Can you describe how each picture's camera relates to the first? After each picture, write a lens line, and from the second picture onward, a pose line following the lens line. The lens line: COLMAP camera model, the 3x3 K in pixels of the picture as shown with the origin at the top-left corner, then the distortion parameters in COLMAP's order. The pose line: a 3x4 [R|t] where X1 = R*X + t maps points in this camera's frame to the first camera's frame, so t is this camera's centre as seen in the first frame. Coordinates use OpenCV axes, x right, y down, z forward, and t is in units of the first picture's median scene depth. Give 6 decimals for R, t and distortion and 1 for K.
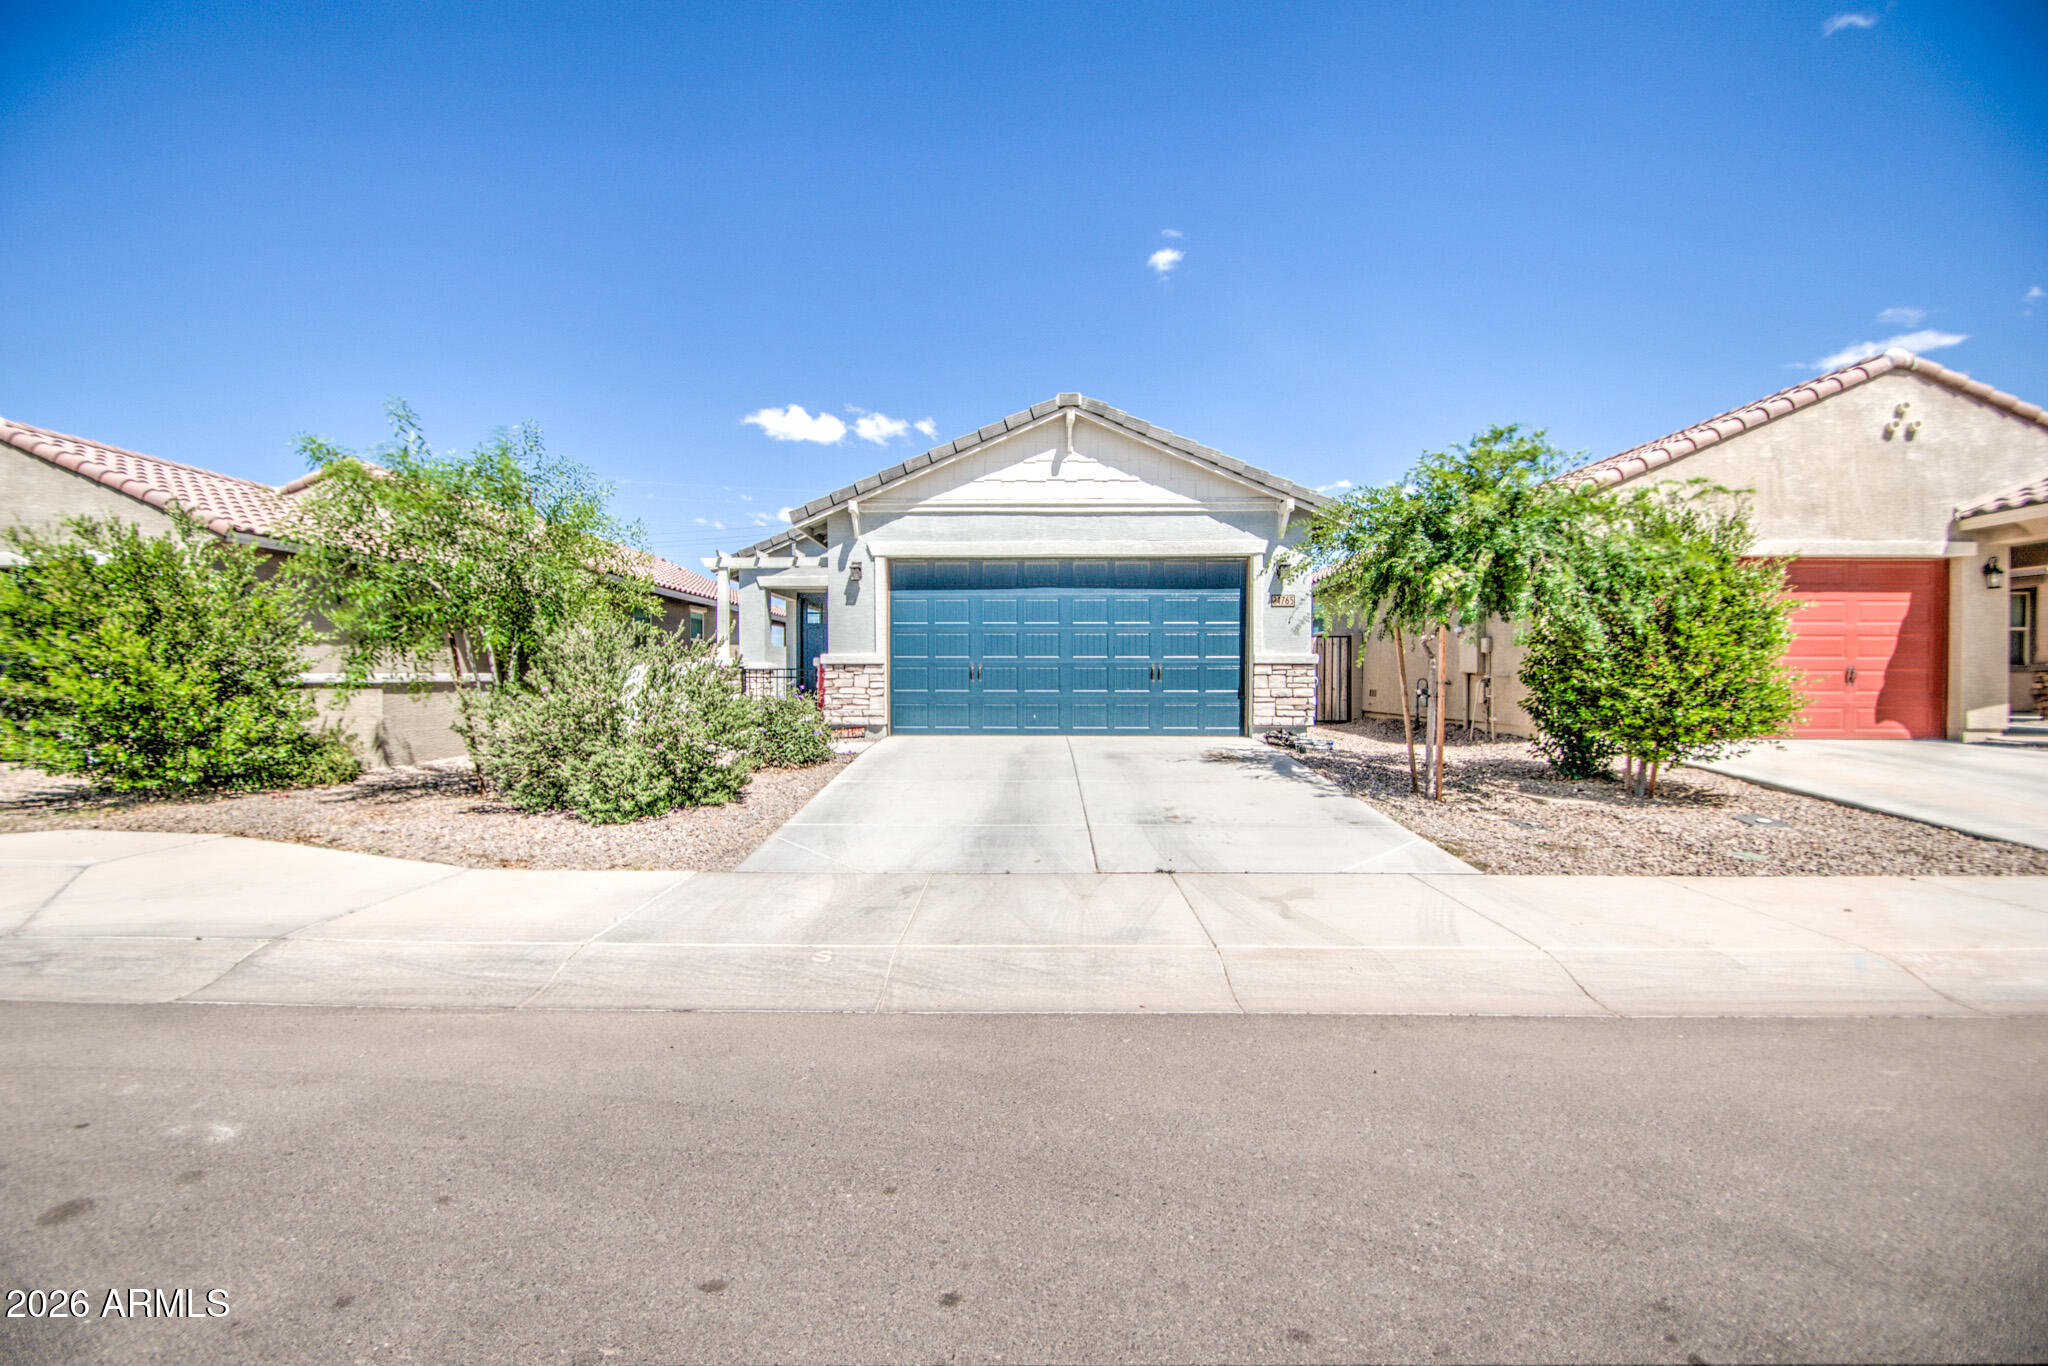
lens RADIAL K [[863.5, 0, 971.0], [0, 863.5, 678.5], [0, 0, 1]] dist [-0.019094, -0.000133]
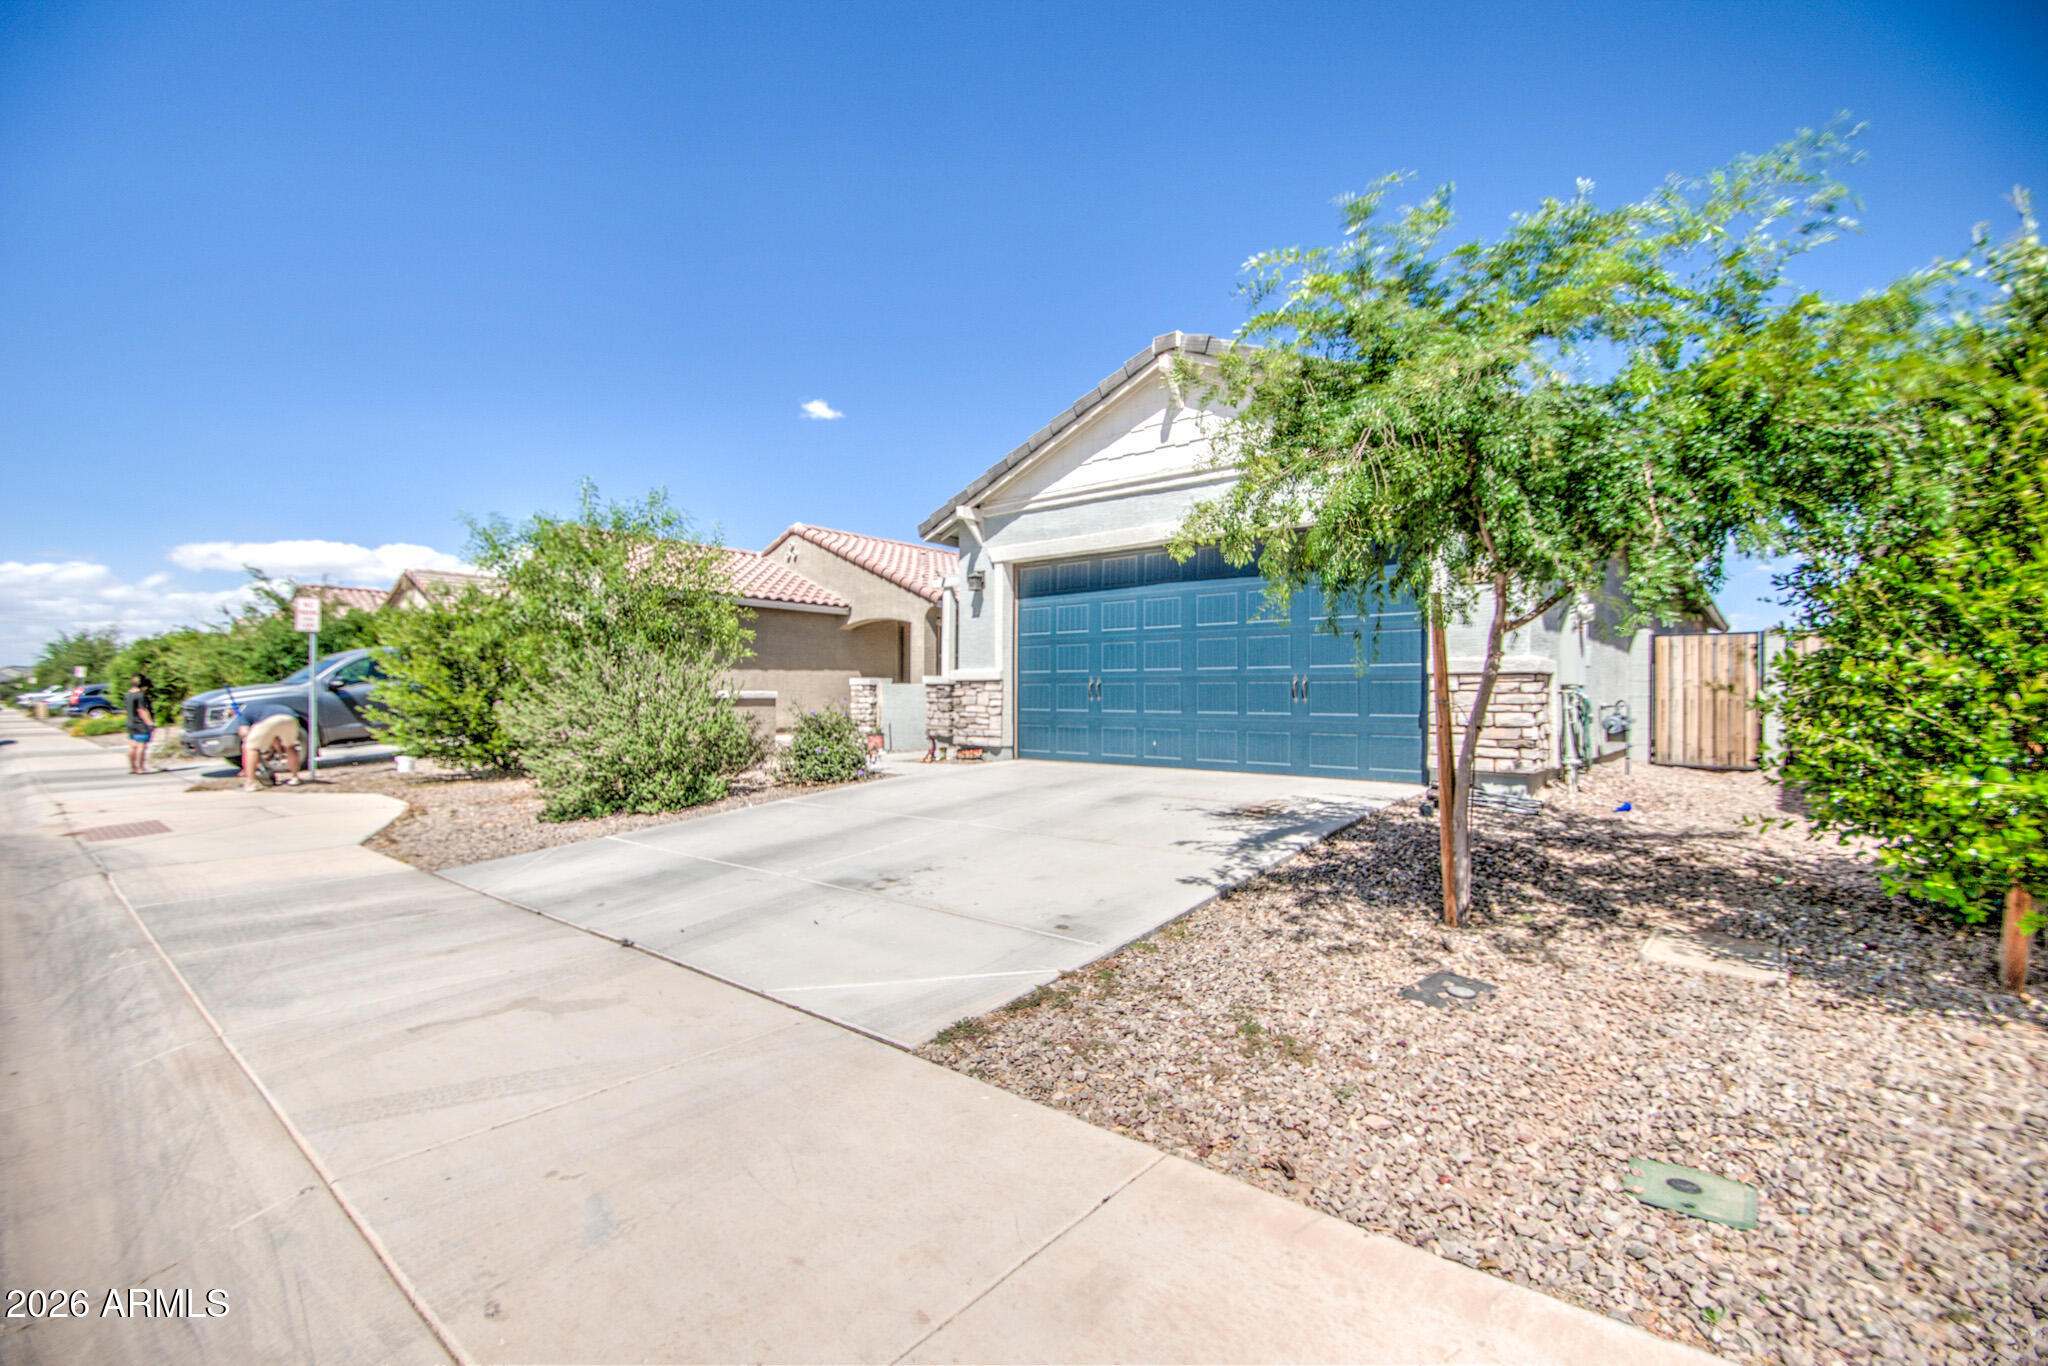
lens RADIAL K [[863.5, 0, 971.0], [0, 863.5, 678.5], [0, 0, 1]] dist [-0.019094, -0.000133]
pose [[0.791686, -0.010601, -0.610836, 0.455422], [-0.000265, 0.999843, -0.017695, -0.002277], [0.610928, 0.014171, 0.791560, 0.272798]]
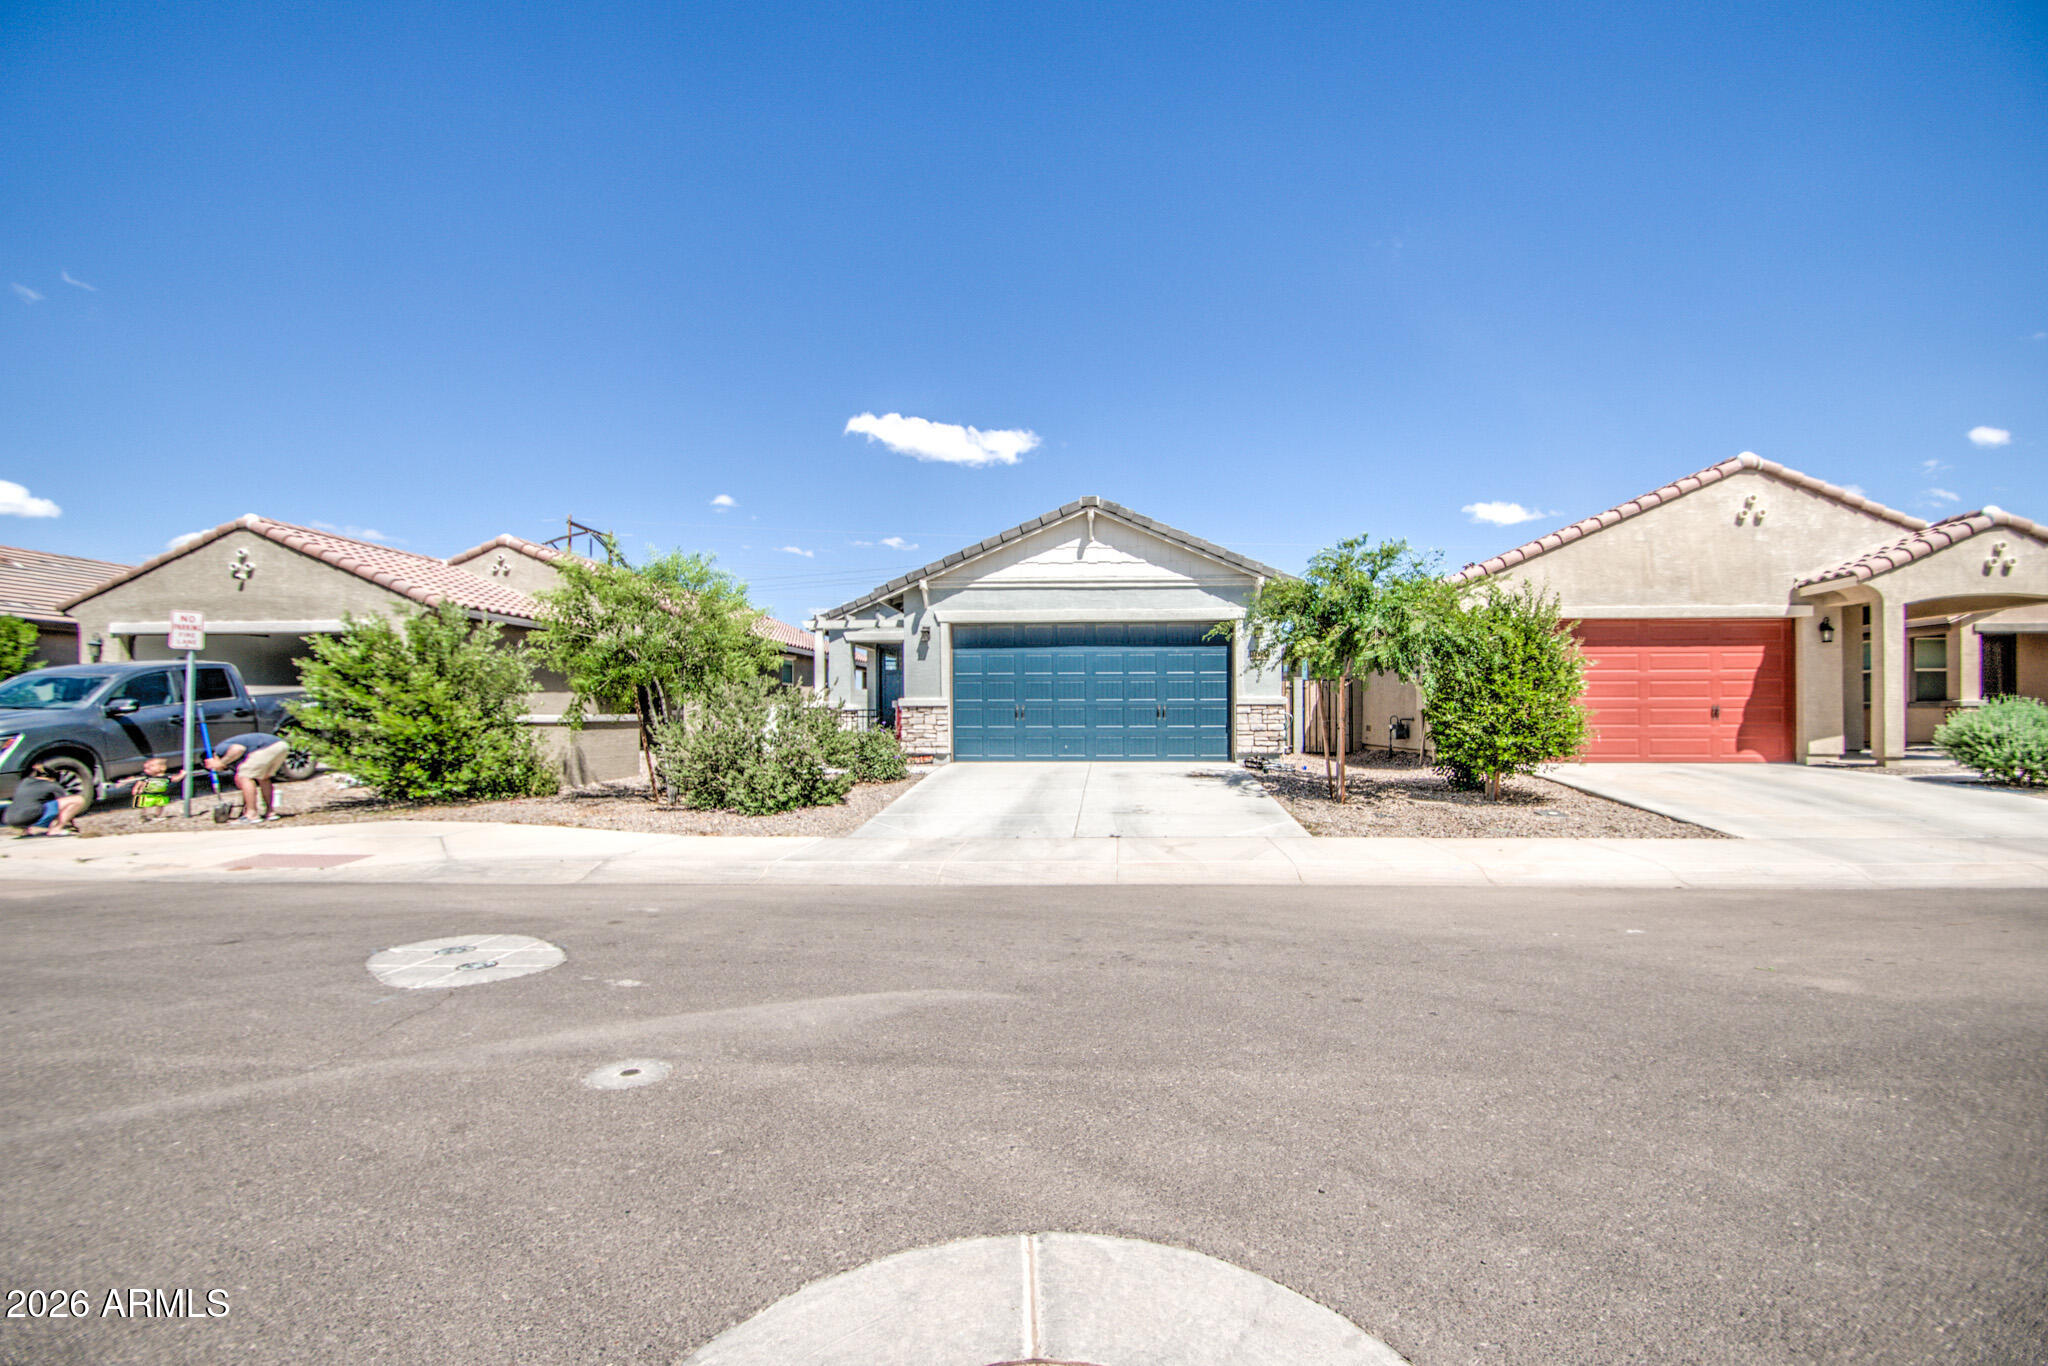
lens RADIAL K [[893.3, 0, 1030.6], [0, 893.3, 698.6], [0, 0, 1]] dist [0.000762, -0.009225]
pose [[0.999782, -0.004011, -0.020468, 0.052113], [0.003573, 0.999765, -0.021365, 0.001204], [0.020549, 0.021287, 0.999562, -0.341018]]
